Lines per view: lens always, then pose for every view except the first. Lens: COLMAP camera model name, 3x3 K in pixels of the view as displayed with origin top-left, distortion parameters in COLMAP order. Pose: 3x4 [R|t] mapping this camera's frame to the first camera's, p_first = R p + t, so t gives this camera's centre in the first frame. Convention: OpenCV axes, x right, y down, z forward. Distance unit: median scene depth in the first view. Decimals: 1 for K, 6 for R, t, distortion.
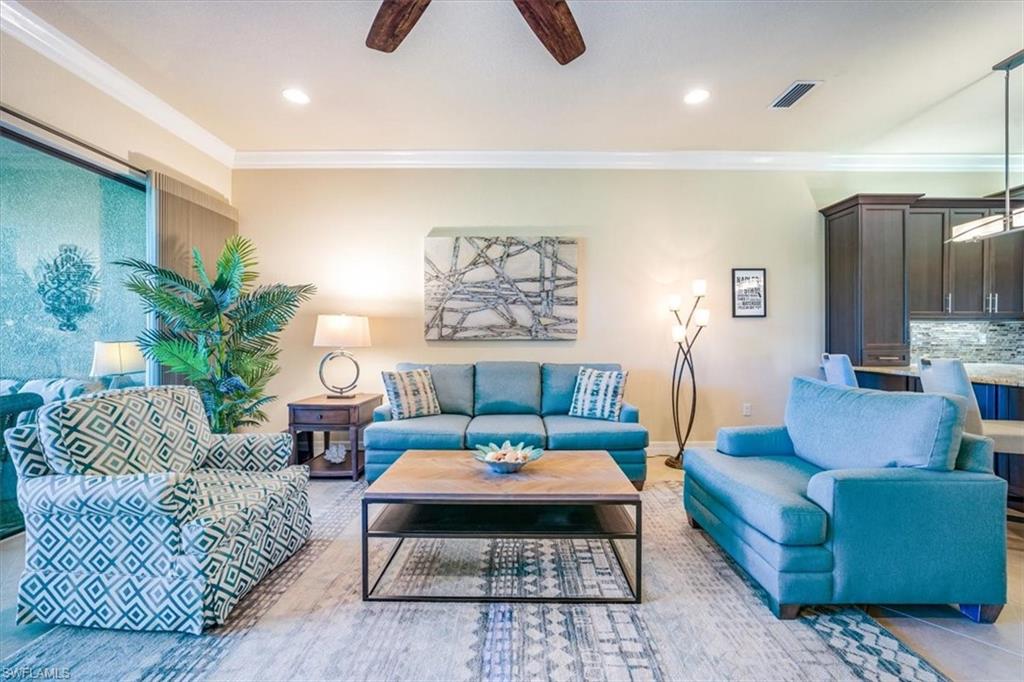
lens RADIAL K [[396.7, 0, 514.8], [0, 396.7, 337.6], [0, 0, 1]] dist [-0.011071, 0.001051]
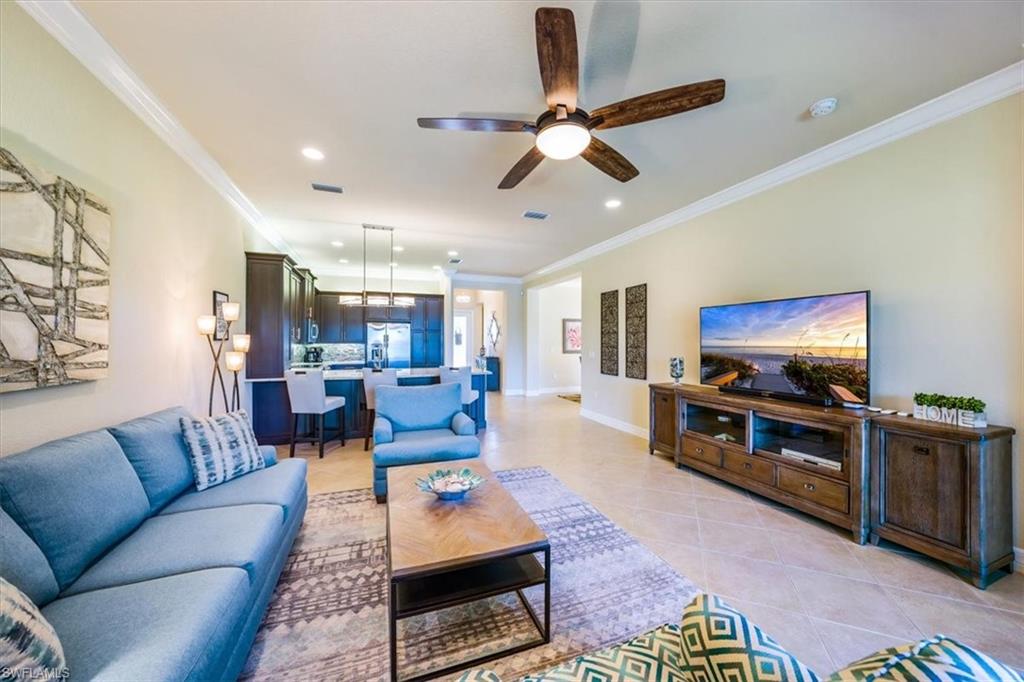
lens RADIAL K [[363.7, 0, 512.9], [0, 363.7, 342.6], [0, 0, 1]] dist [-0.024143, 0.002178]
pose [[-0.355341, -0.001410, 0.934736, -0.612707], [-0.005246, 0.999986, -0.000486, -0.057786], [-0.934722, -0.005077, -0.355343, 0.709224]]
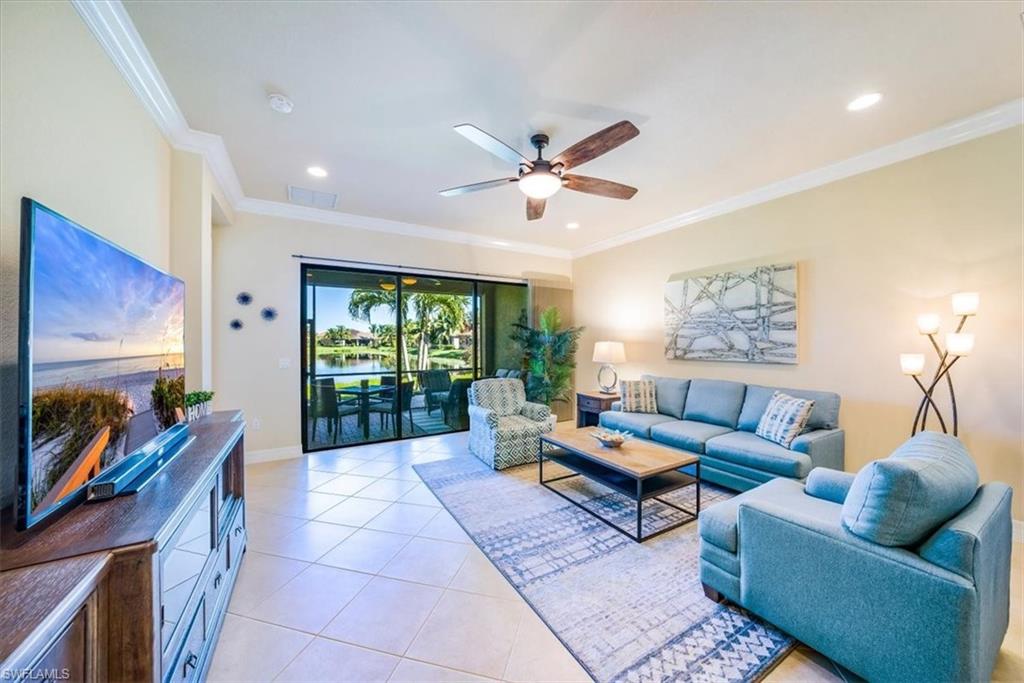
lens RADIAL K [[355.6, 0, 516.6], [0, 355.6, 342.2], [0, 0, 1]] dist [-0.025756, 0.002732]
pose [[0.515907, -0.001681, -0.856643, 0.622326], [0.007599, 0.999968, 0.002614, -0.065411], [0.856611, -0.007858, 0.515904, -0.065618]]
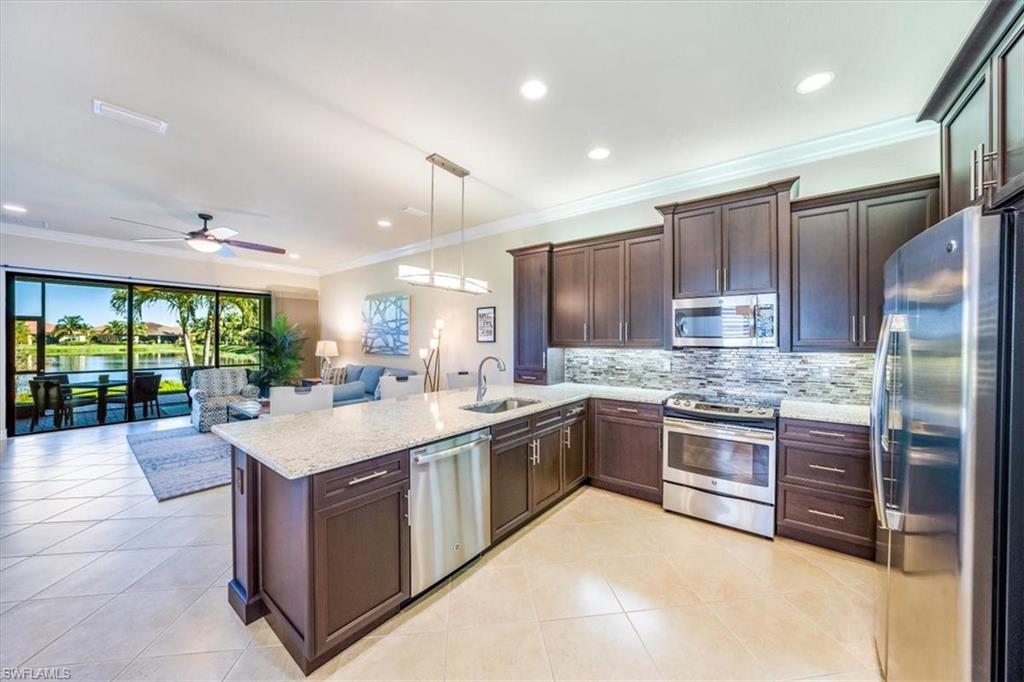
lens RADIAL K [[355.6, 0, 525.7], [0, 355.6, 340.7], [0, 0, 1]] dist [-0.025756, 0.002732]
pose [[0.798518, 0.002862, -0.601964, 1.685313], [-0.000782, 0.999993, 0.003717, -0.071394], [0.601970, -0.002498, 0.798515, 0.093079]]
